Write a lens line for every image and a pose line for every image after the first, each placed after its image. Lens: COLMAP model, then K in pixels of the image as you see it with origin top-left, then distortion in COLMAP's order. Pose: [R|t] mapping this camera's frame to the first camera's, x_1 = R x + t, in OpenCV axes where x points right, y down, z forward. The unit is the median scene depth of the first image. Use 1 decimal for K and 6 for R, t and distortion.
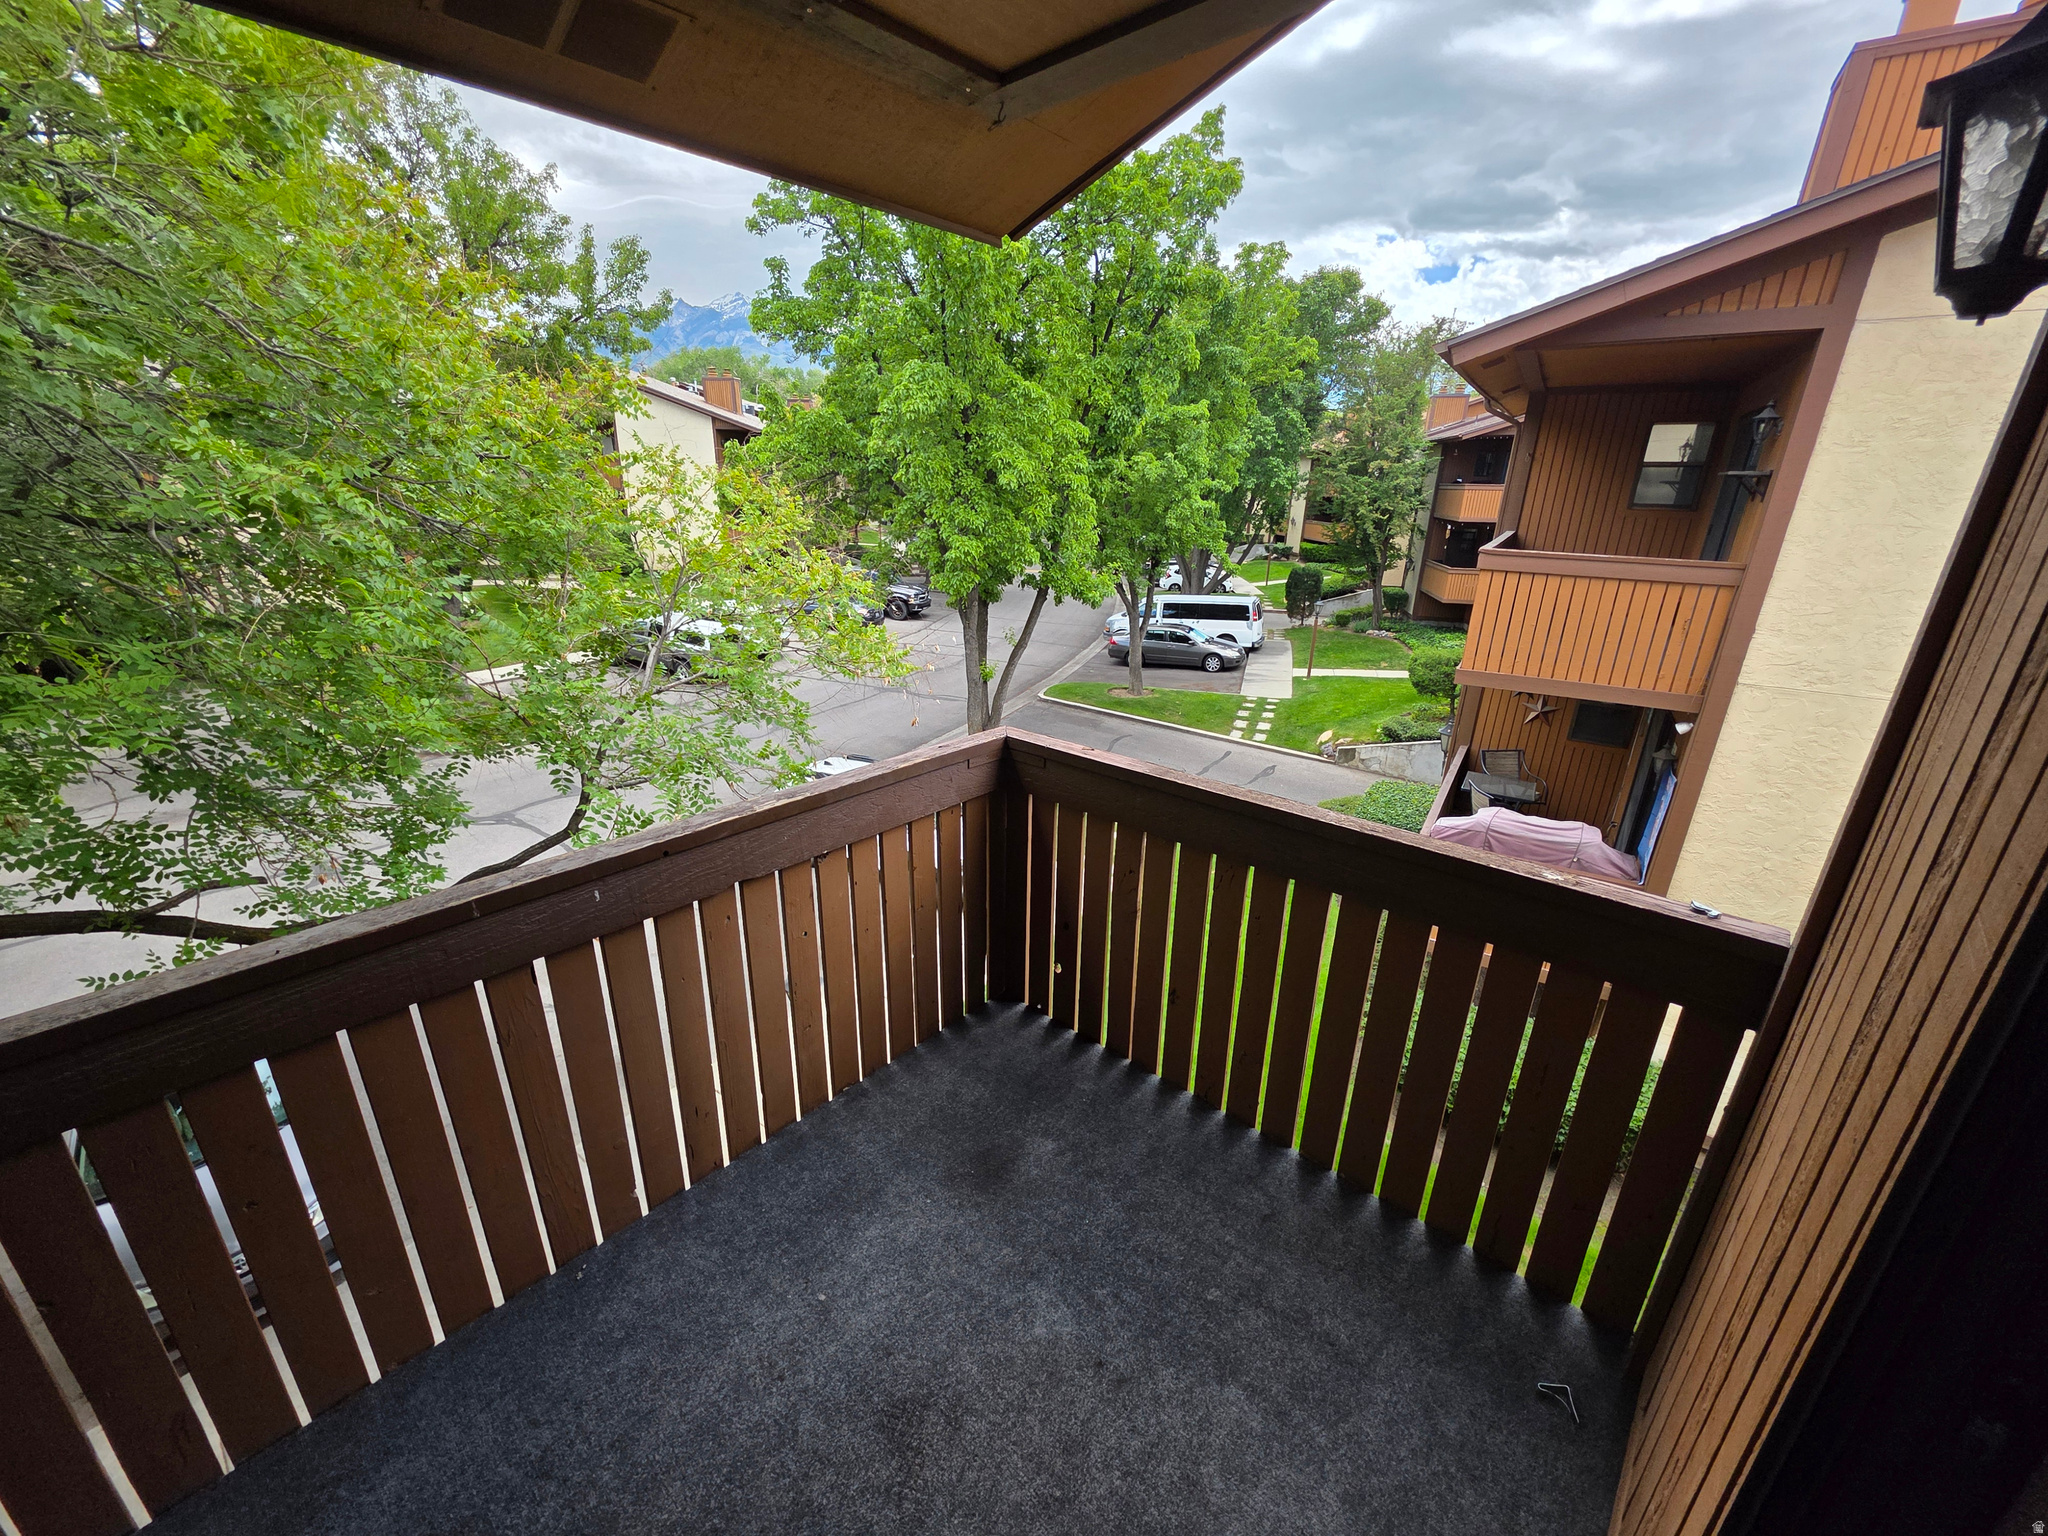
lens RADIAL K [[815.4, 0, 1008.0], [0, 815.4, 765.6], [0, 0, 1]] dist [-0.001128, 0.001008]
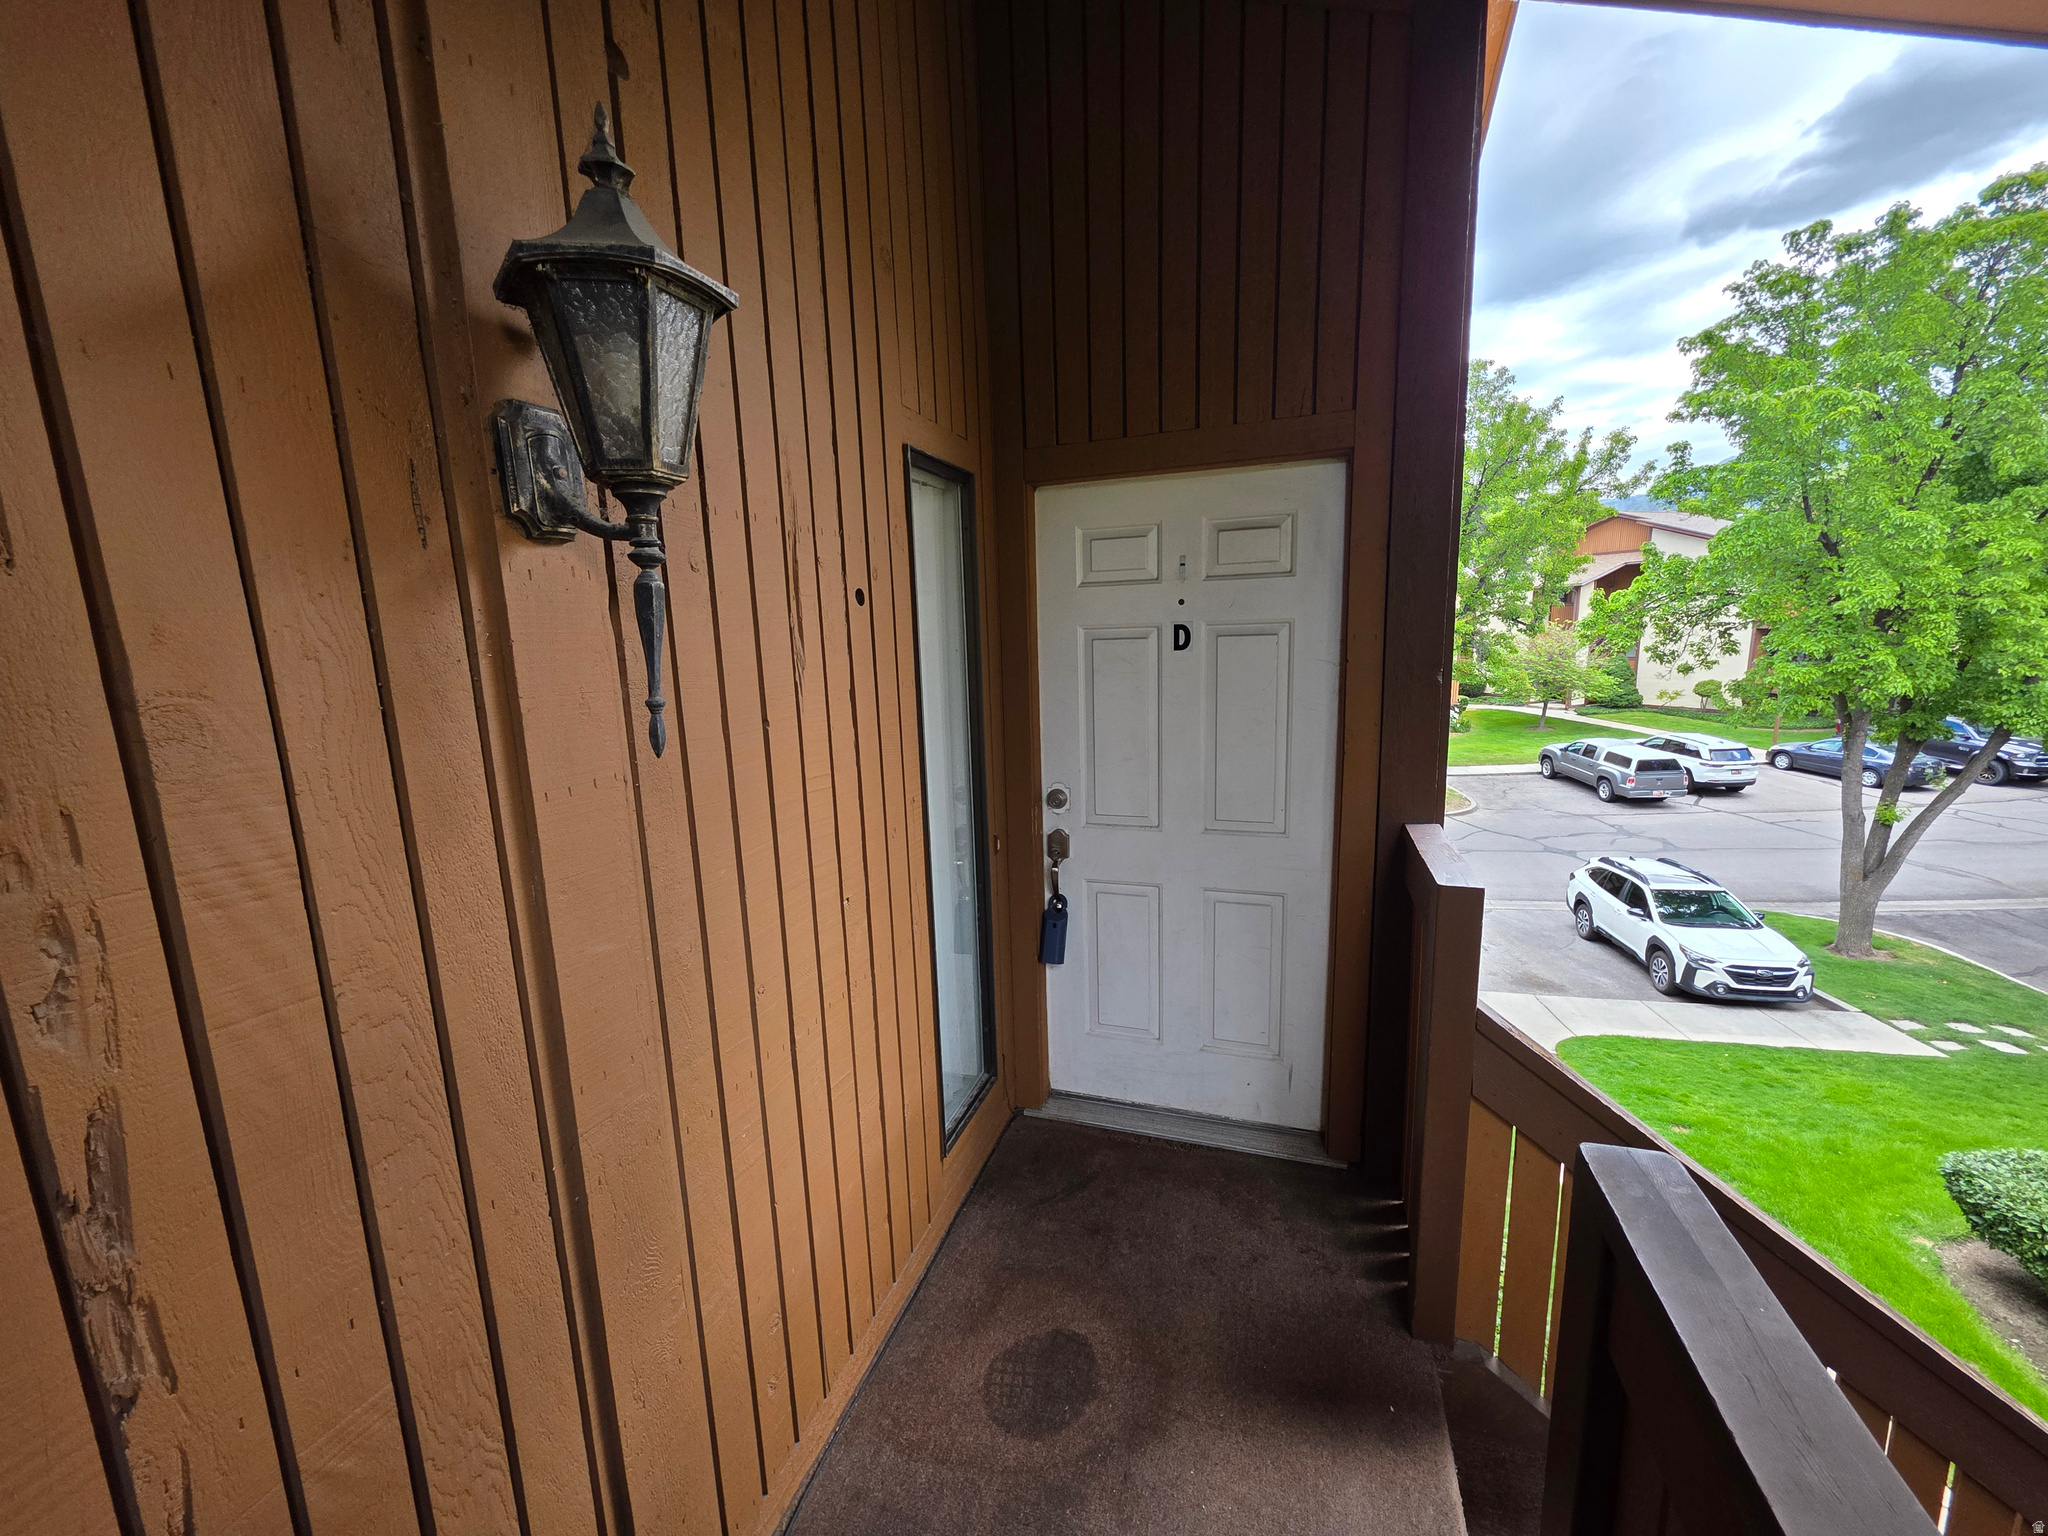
lens RADIAL K [[815.4, 0, 1021.3], [0, 815.4, 775.1], [0, 0, 1]] dist [-0.001128, 0.001008]
pose [[0.412637, 0.126317, -0.902095, 0.337028], [-0.262059, 0.964931, 0.015244, 0.071307], [0.872385, 0.230112, 0.431269, -0.195935]]
